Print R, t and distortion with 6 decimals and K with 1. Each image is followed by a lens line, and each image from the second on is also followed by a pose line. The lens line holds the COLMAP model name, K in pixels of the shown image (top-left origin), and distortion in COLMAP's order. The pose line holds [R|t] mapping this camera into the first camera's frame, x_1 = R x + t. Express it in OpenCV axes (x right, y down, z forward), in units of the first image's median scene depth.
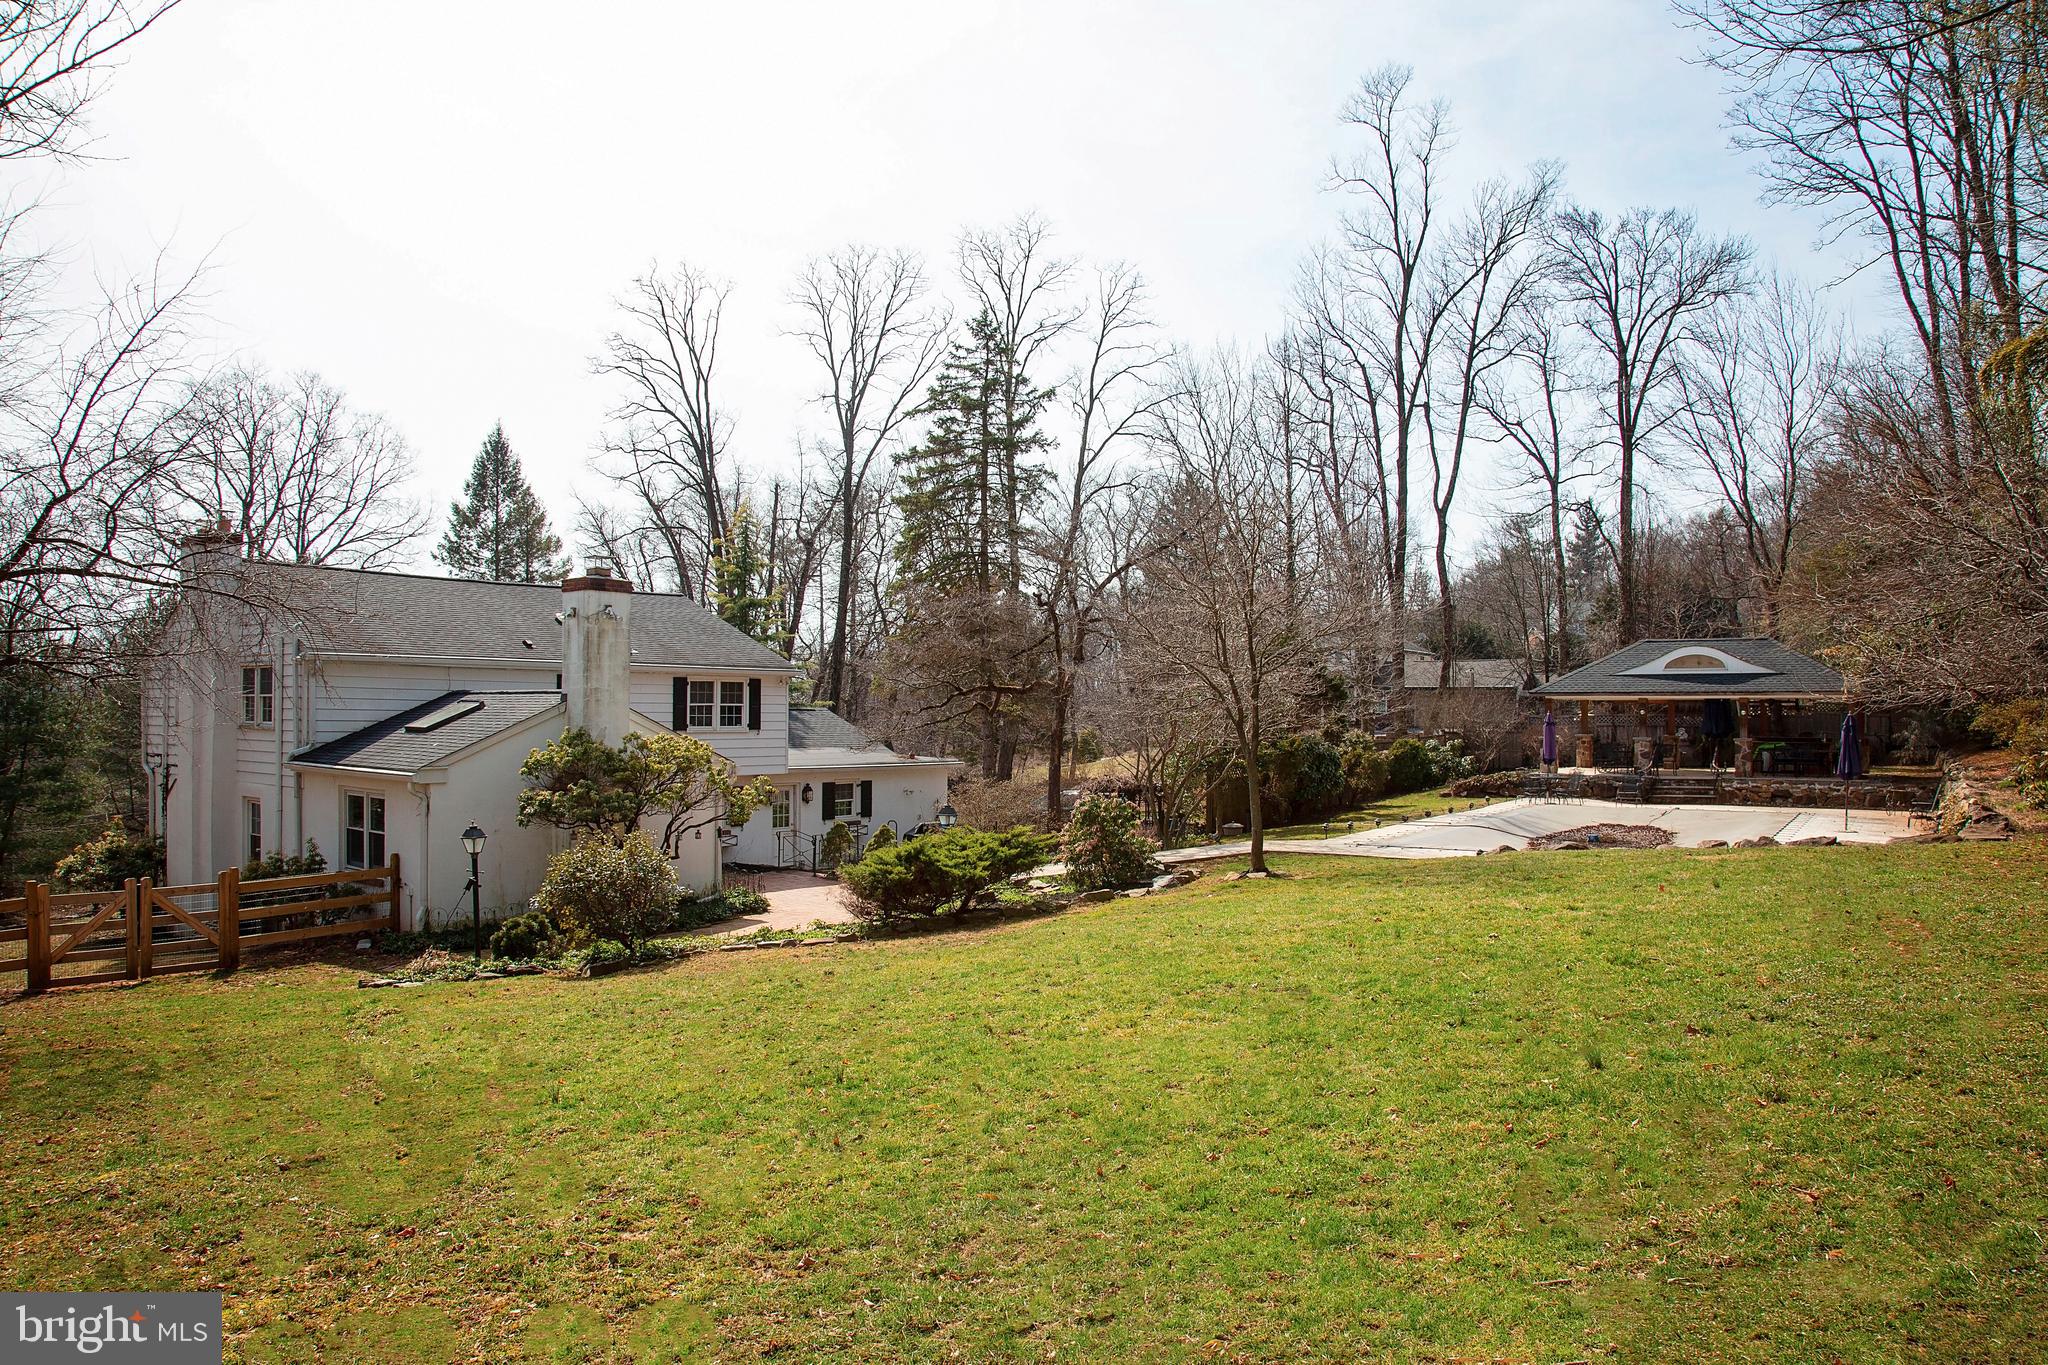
lens RADIAL K [[1405.0, 0, 1030.8], [0, 1405.0, 693.4], [0, 0, 1]] dist [-0.115810, 0.064881]
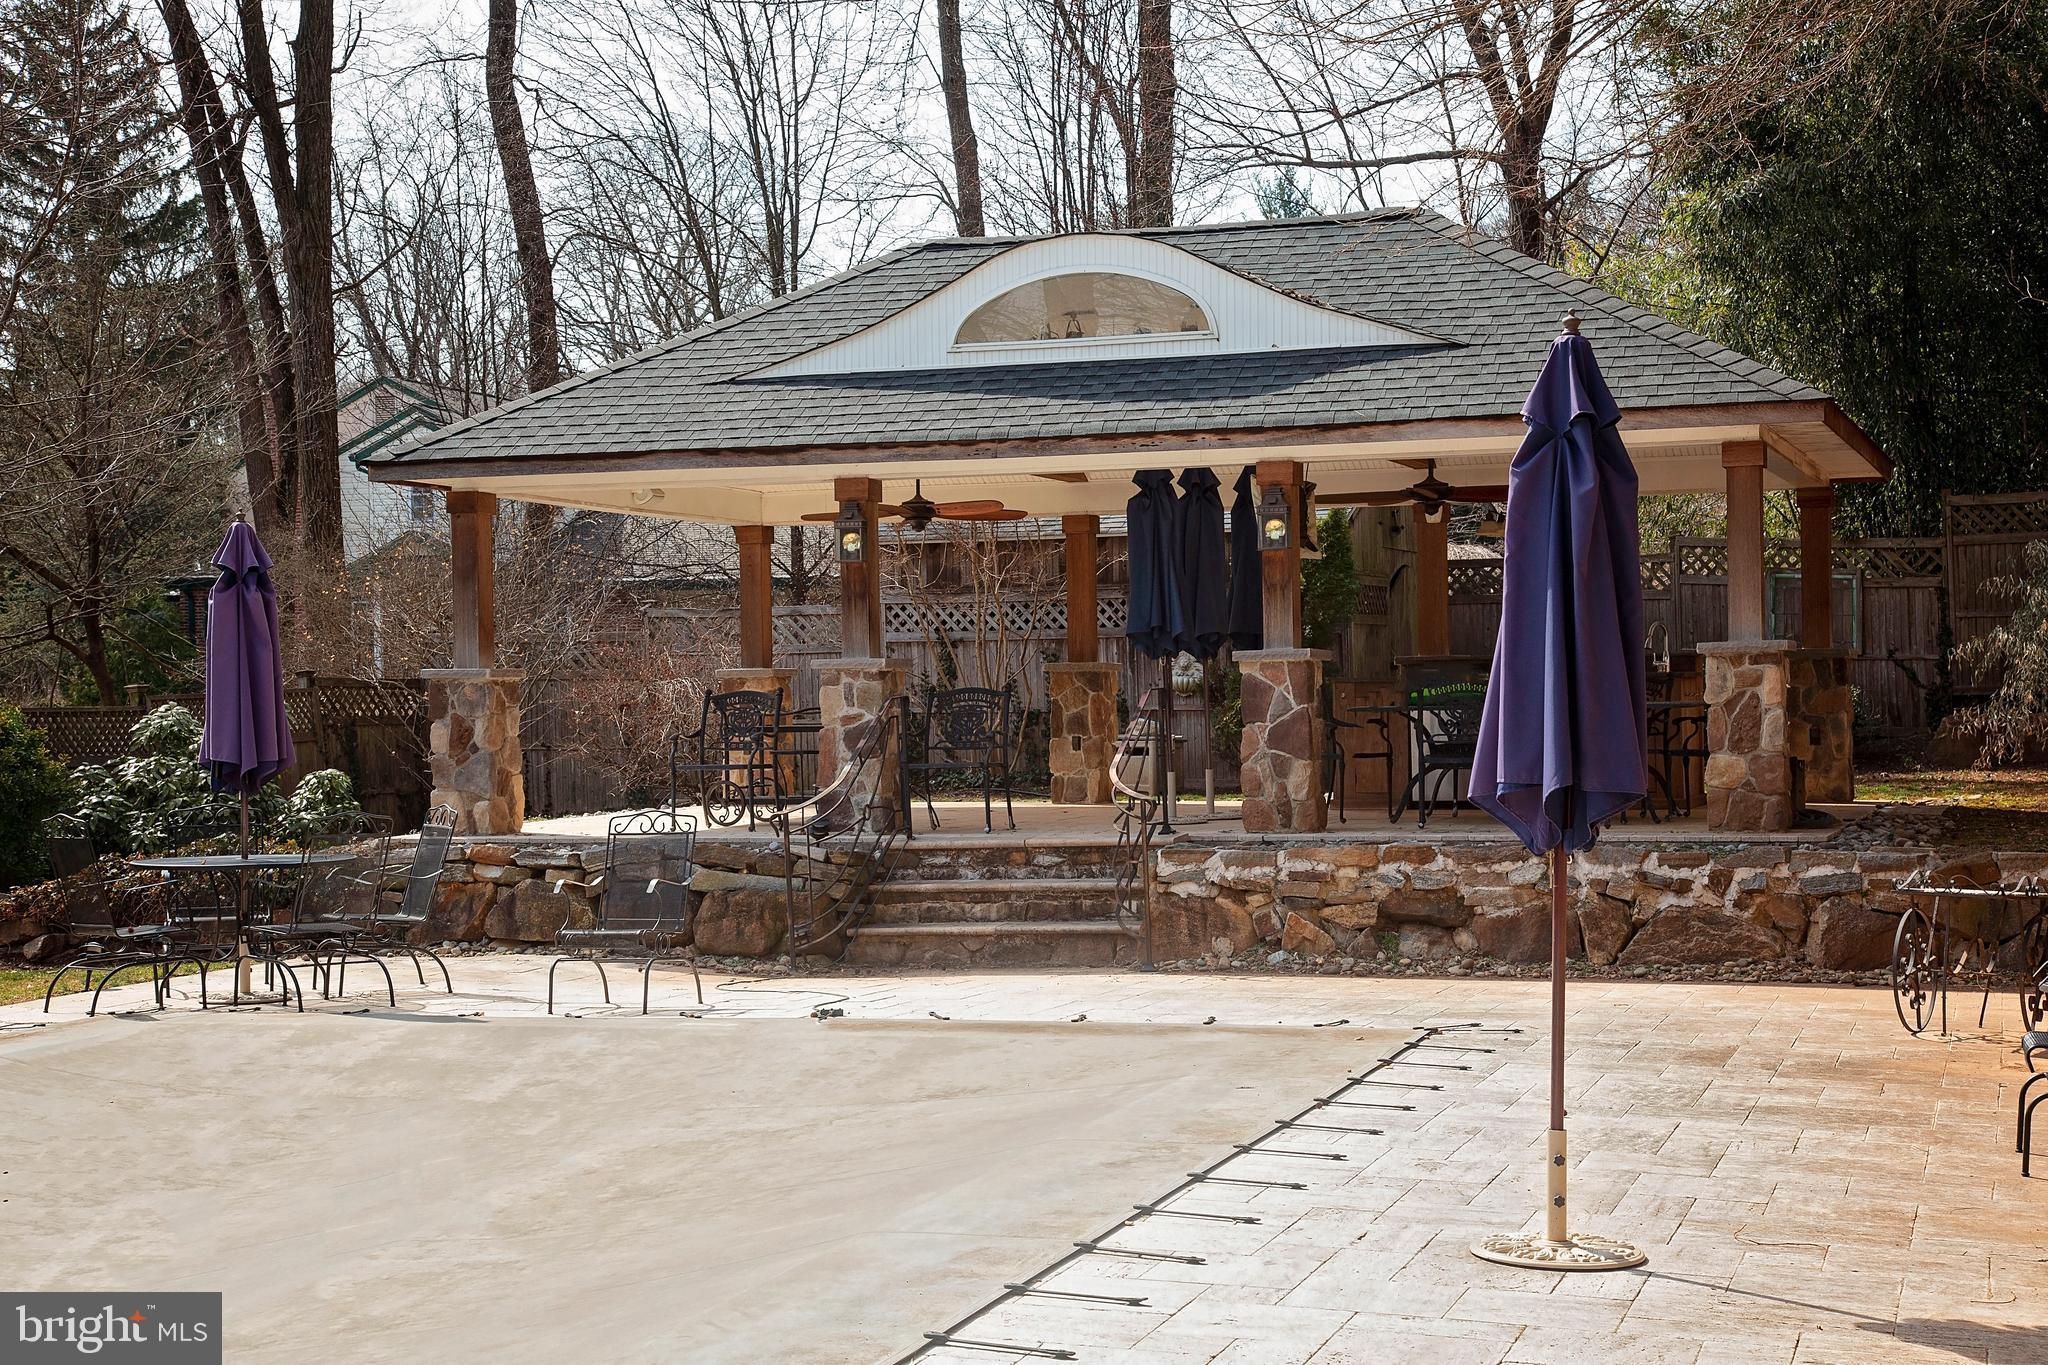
lens RADIAL K [[3145.2, 0, 1024.0], [0, 3145.2, 682.5], [0, 0, 1]] dist [0.192939, 0.009386]
pose [[0.961886, -0.016492, 0.272953, 0.348100], [0.014537, 0.999852, 0.009185, 0.032937], [-0.273064, -0.004867, 0.961983, 0.536061]]
